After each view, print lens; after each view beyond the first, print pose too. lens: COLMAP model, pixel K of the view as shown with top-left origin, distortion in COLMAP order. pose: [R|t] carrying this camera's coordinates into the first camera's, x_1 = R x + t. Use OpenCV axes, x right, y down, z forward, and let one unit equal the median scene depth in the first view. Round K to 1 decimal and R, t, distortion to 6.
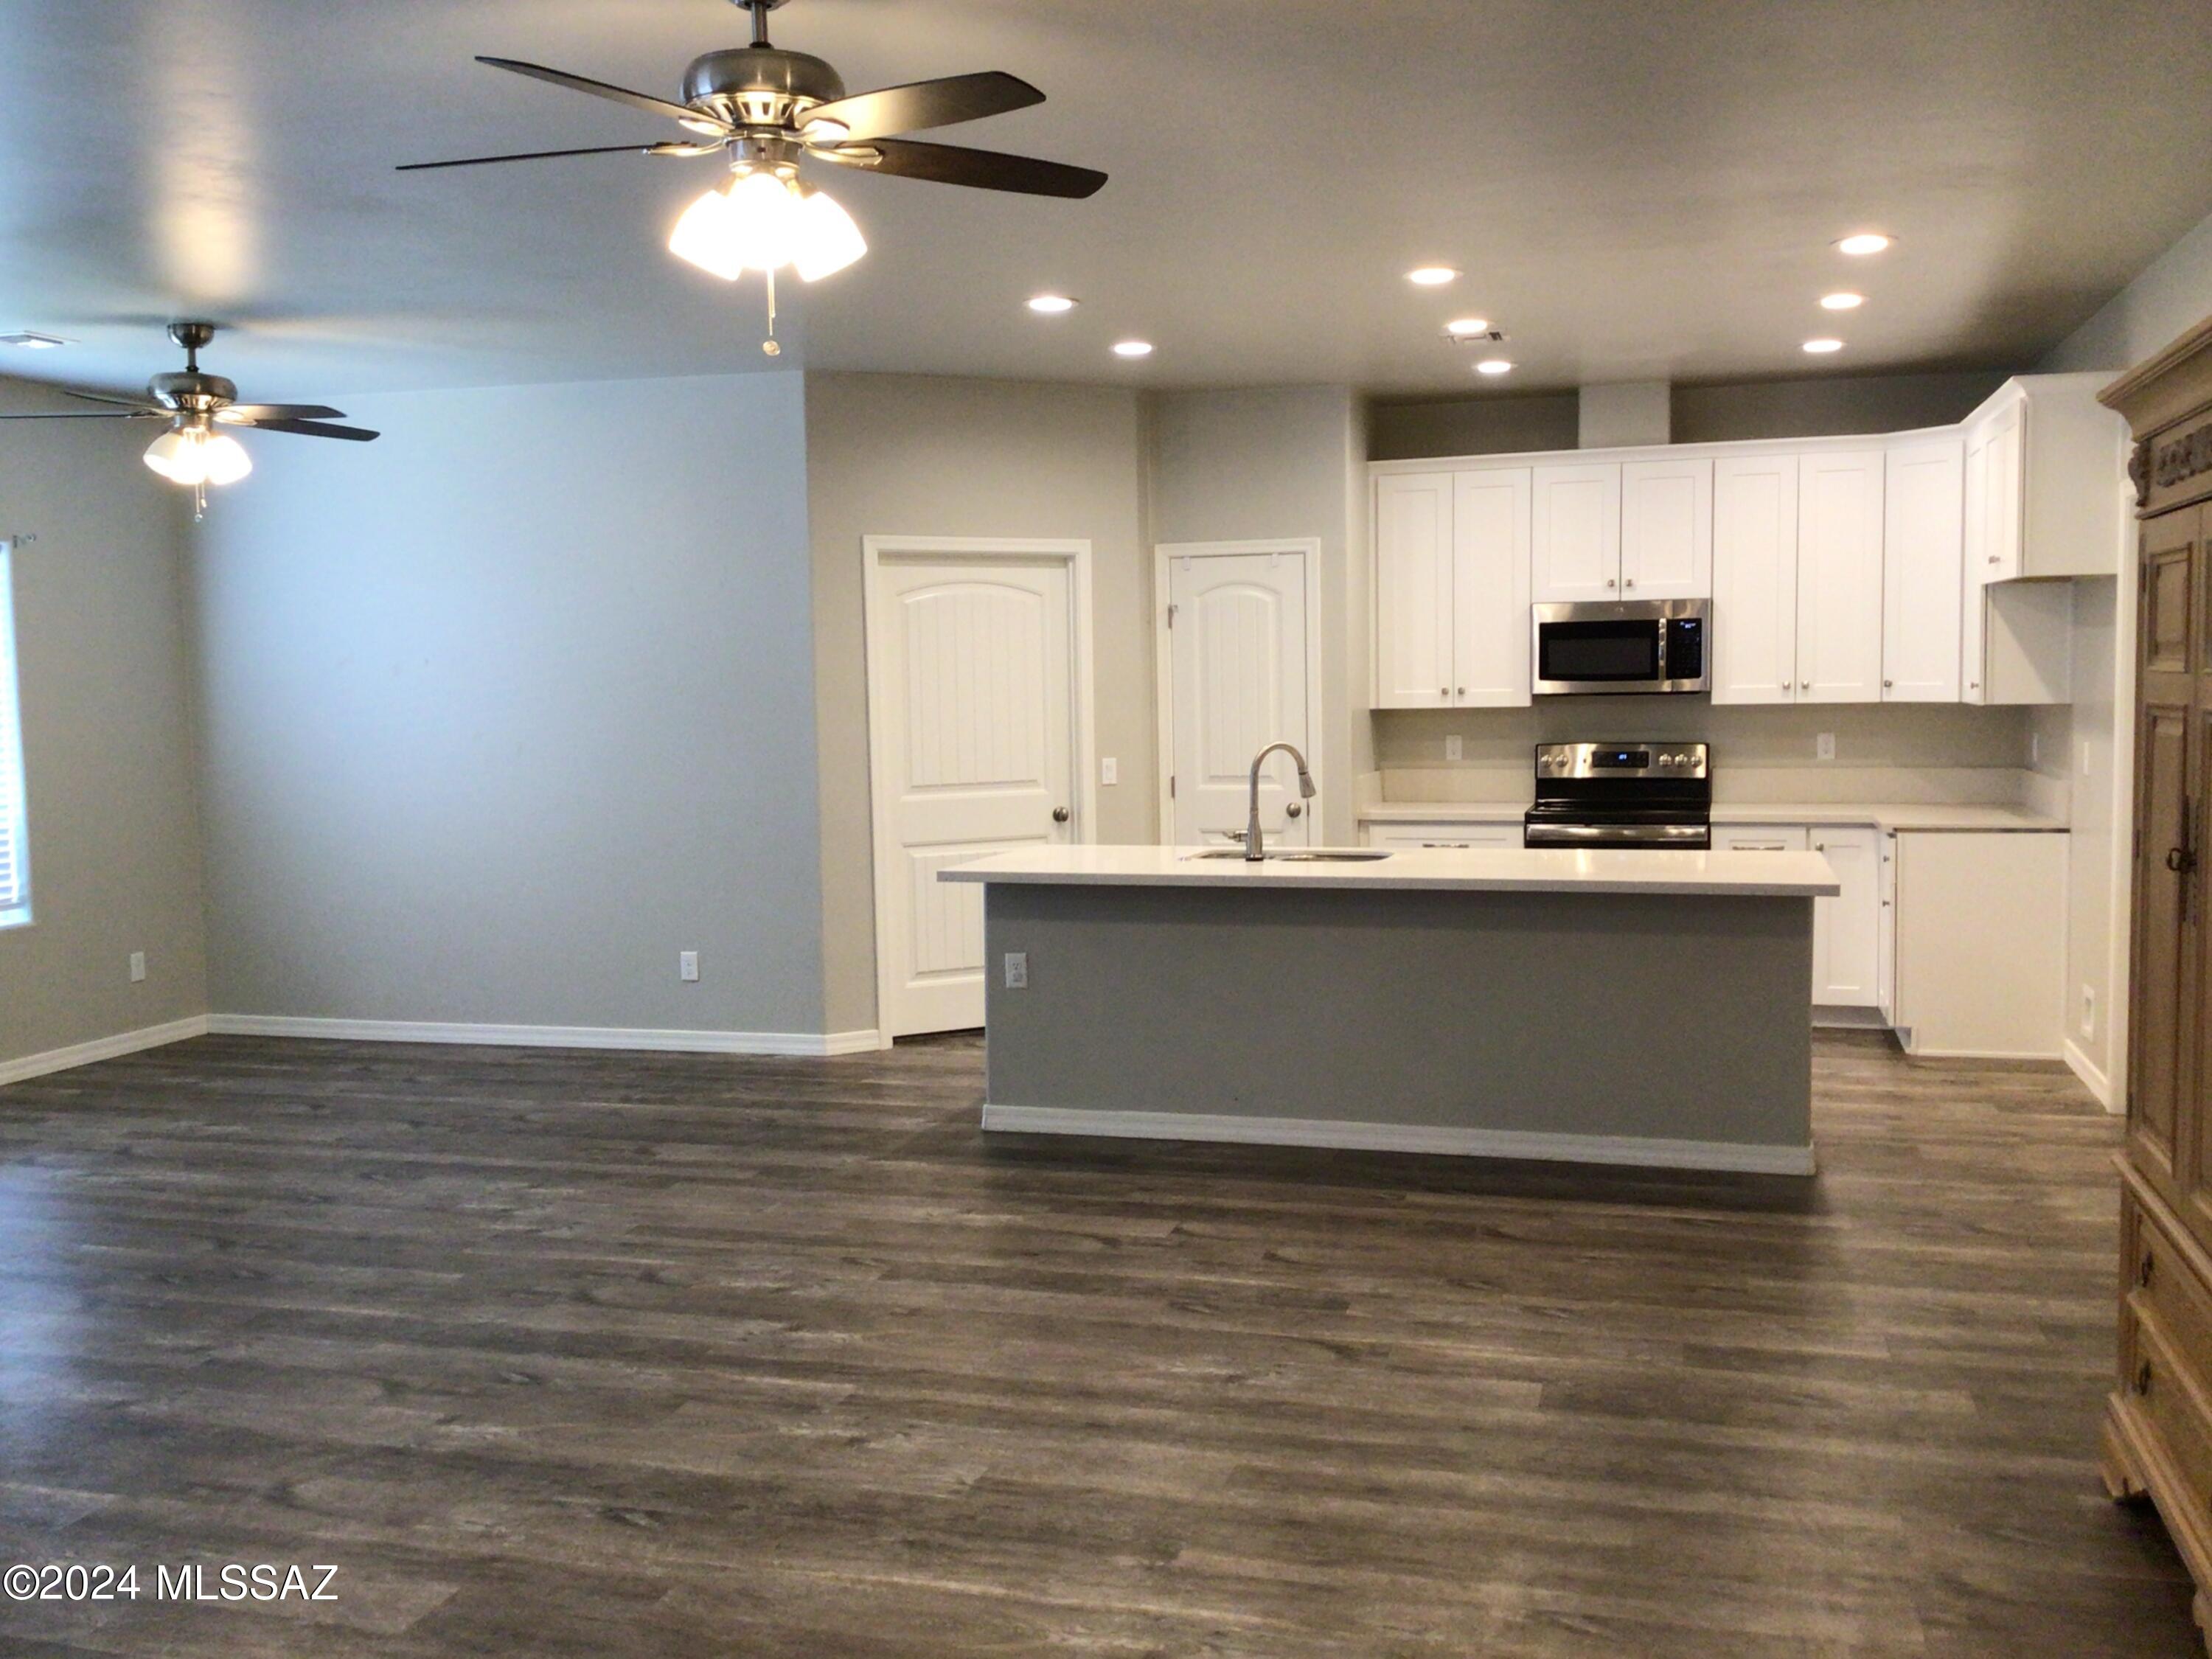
lens RADIAL K [[2000.3, 0, 1116.4], [0, 2000.3, 816.5], [0, 0, 1]] dist [0.093049, -0.200501]
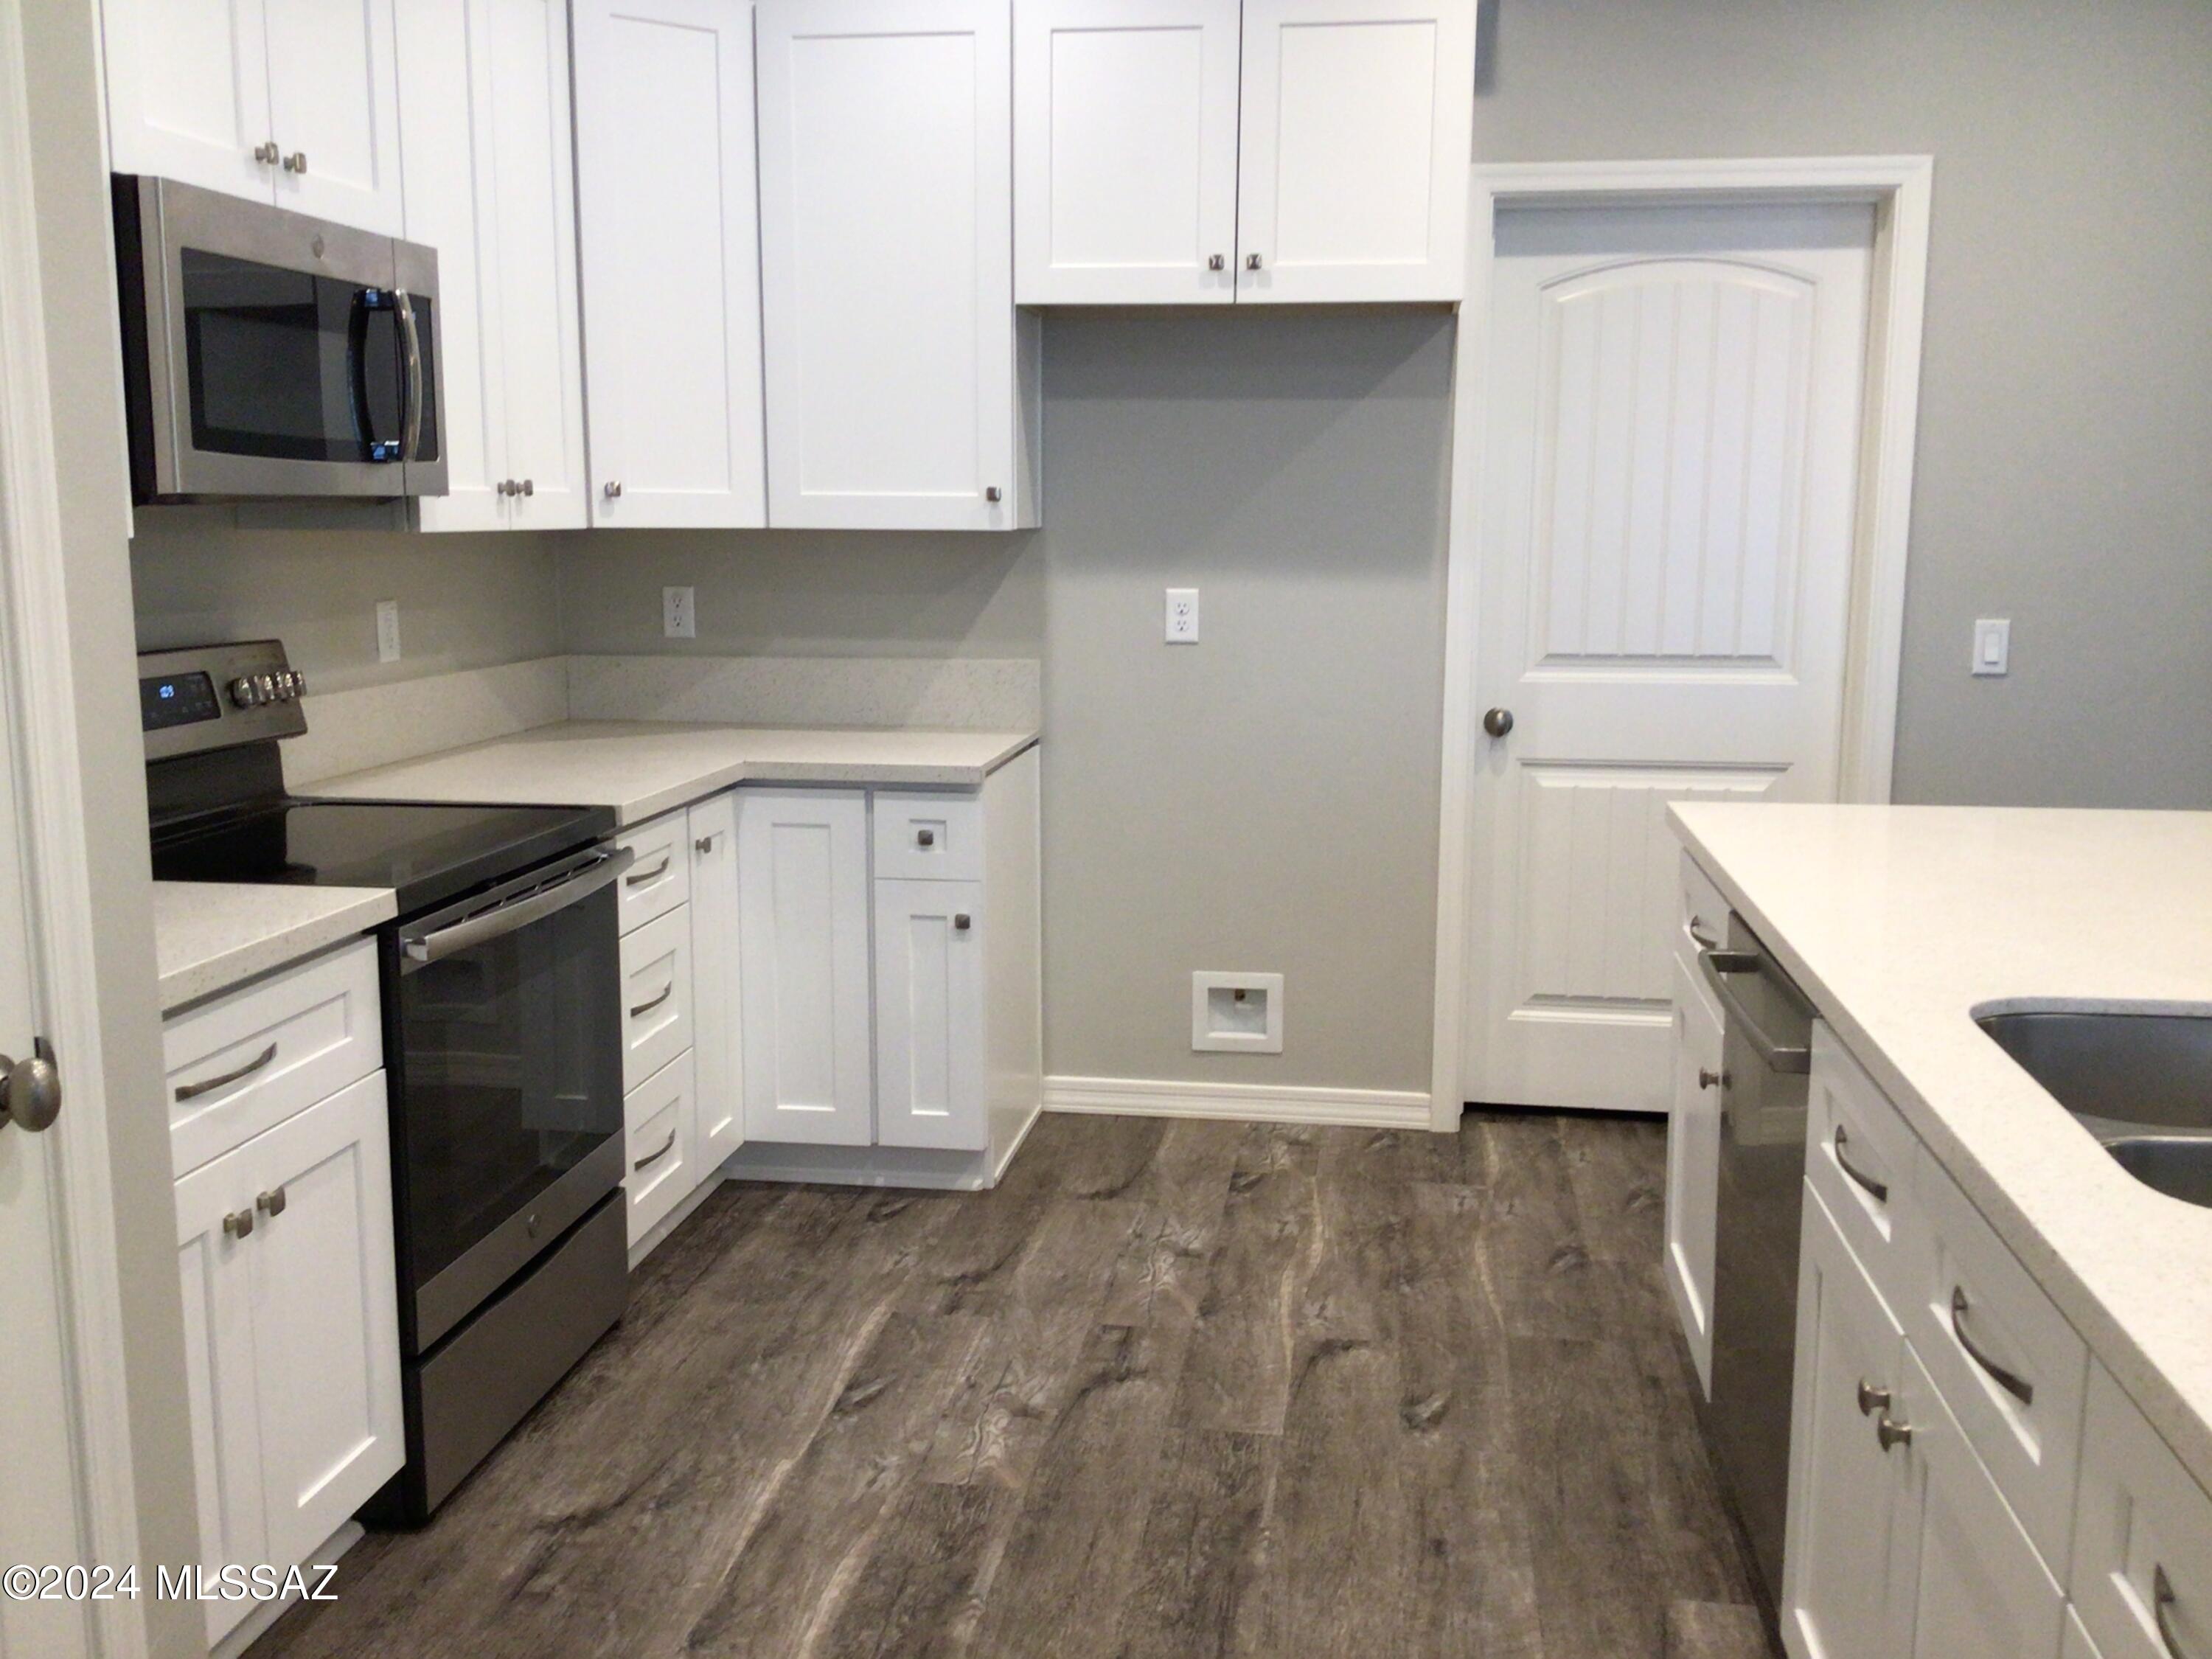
lens RADIAL K [[2000.3, 0, 1101.8], [0, 2000.3, 835.5], [0, 0, 1]] dist [0.093049, -0.200501]
pose [[-0.133651, -0.144149, 0.980489, -0.149005], [0.071473, 0.985387, 0.154612, -0.069377], [-0.988448, 0.090742, -0.121395, 1.311206]]
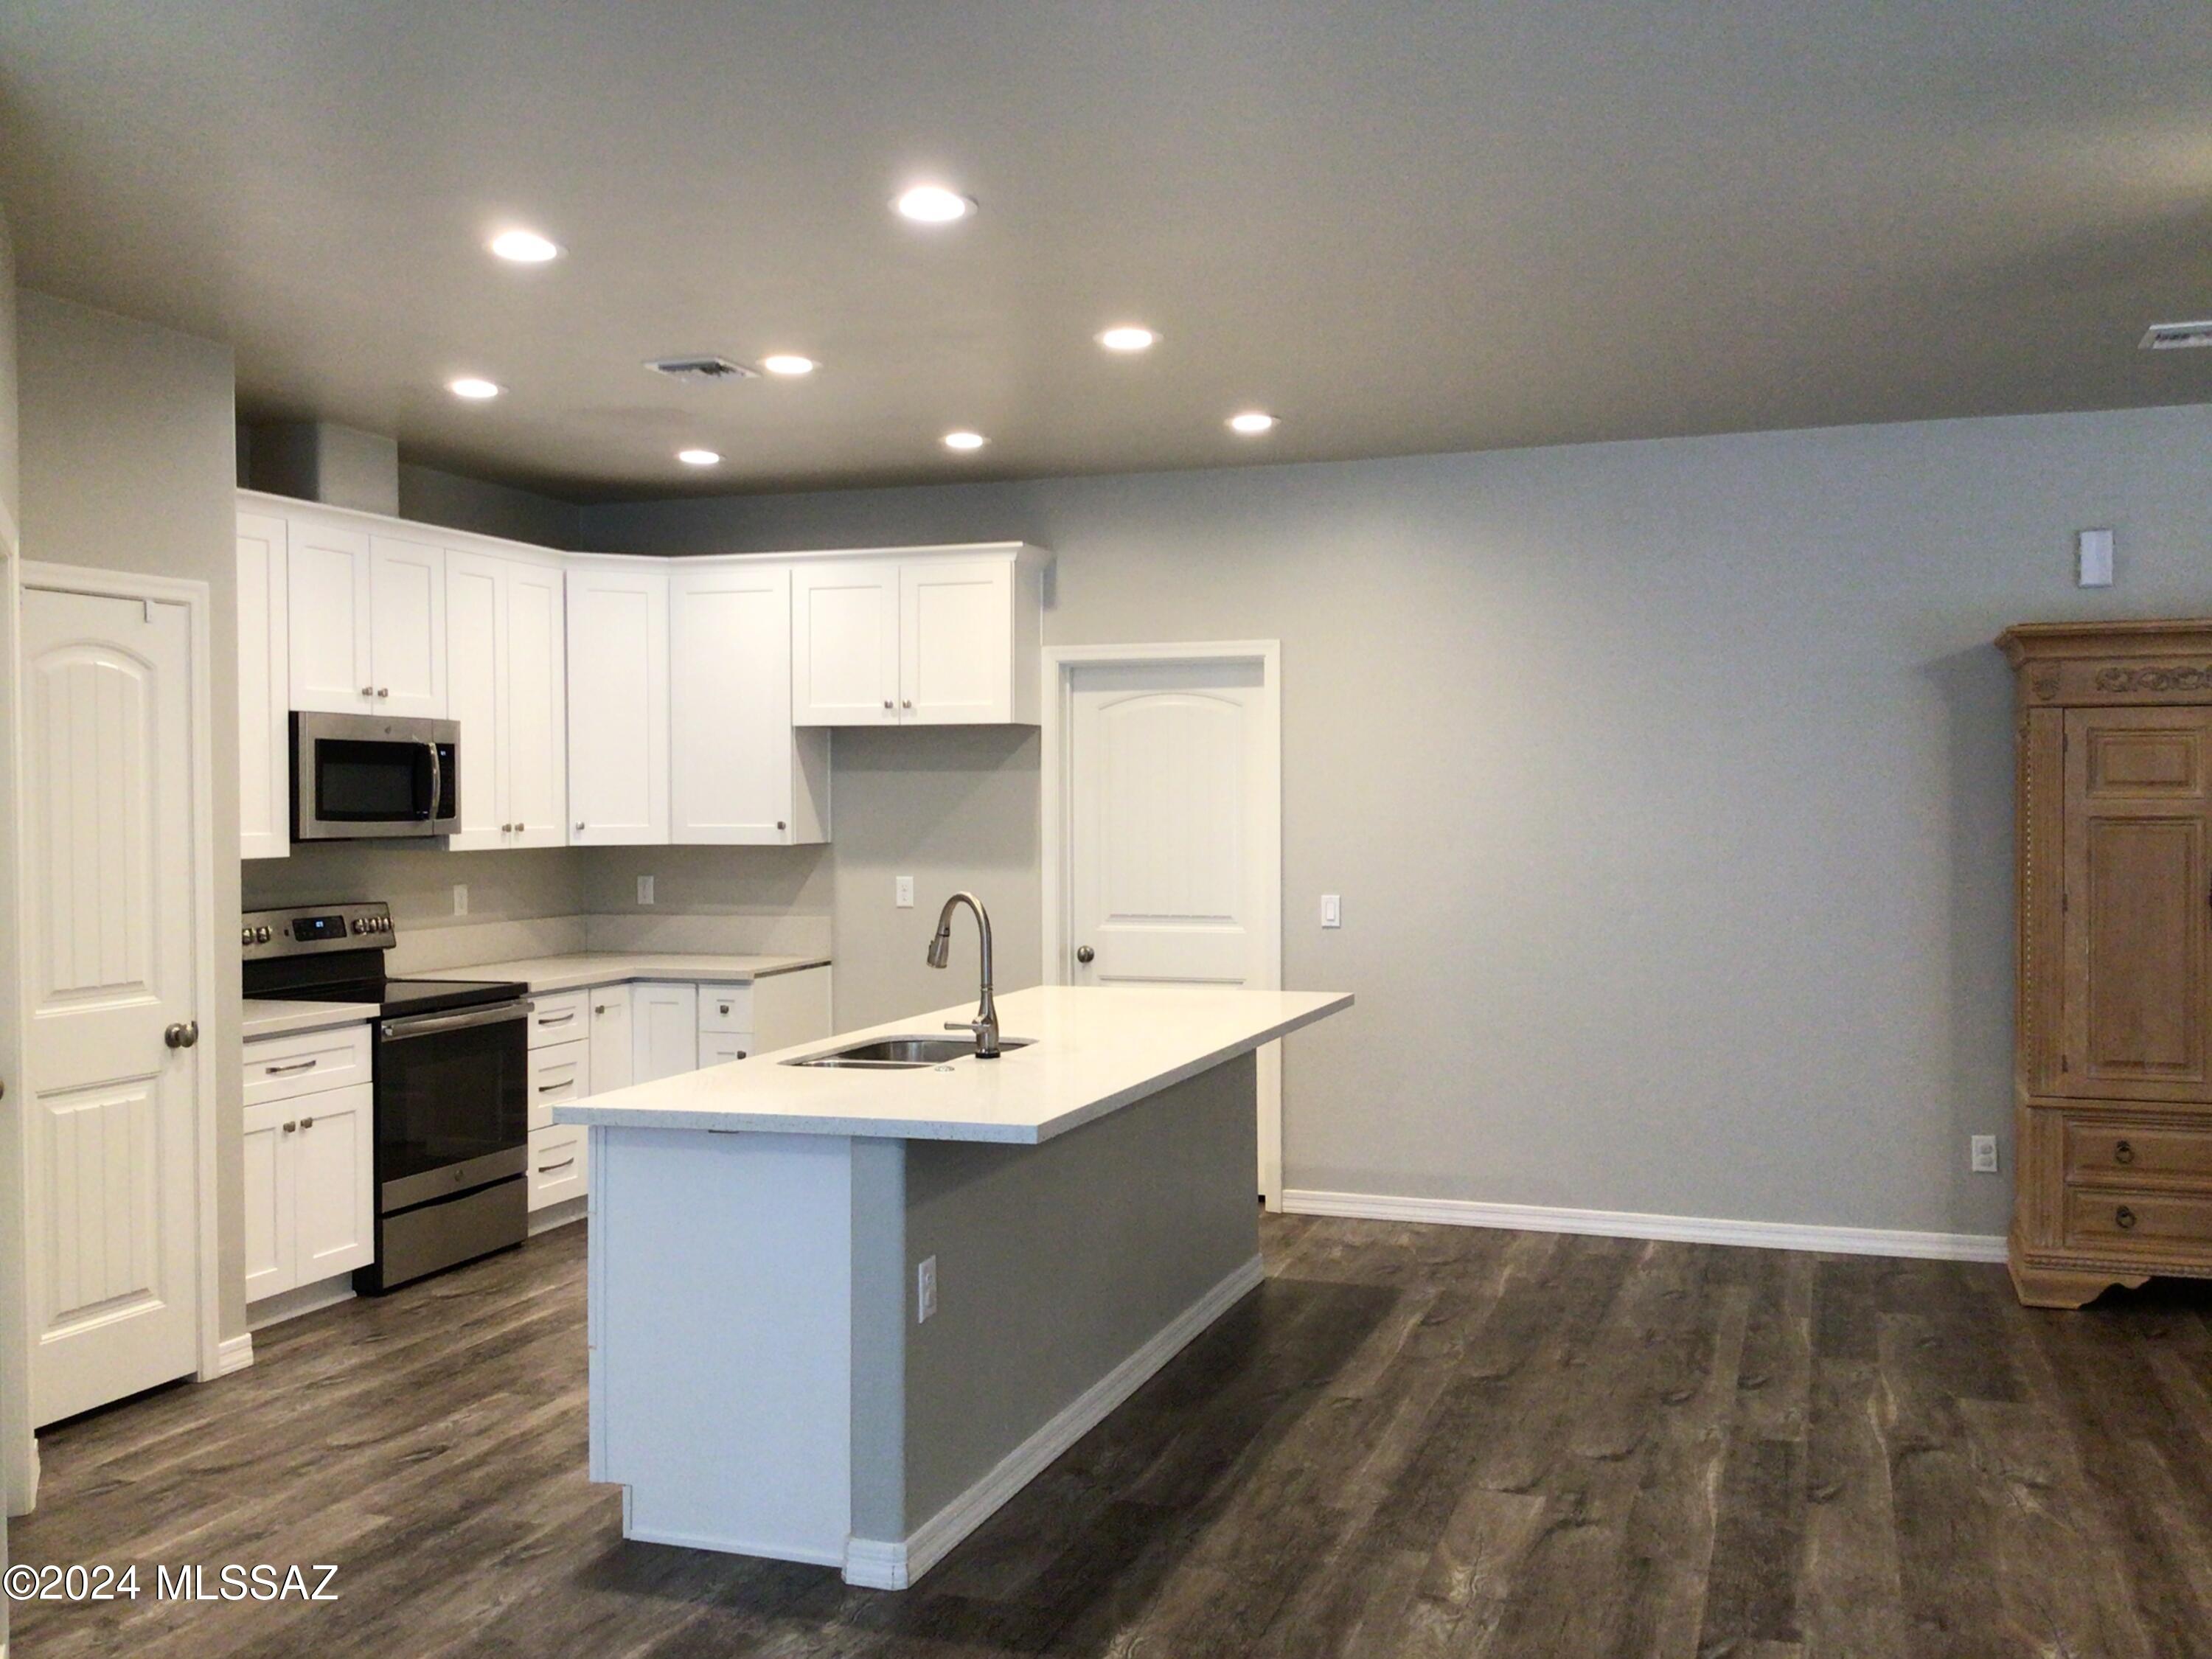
lens RADIAL K [[2000.3, 0, 1106.2], [0, 2000.3, 842.6], [0, 0, 1]] dist [0.093049, -0.200501]
pose [[0.059992, -0.005798, 0.998182, -0.694549], [0.077152, 0.997019, 0.001155, -0.056267], [-0.995213, 0.076942, 0.060260, 0.980716]]
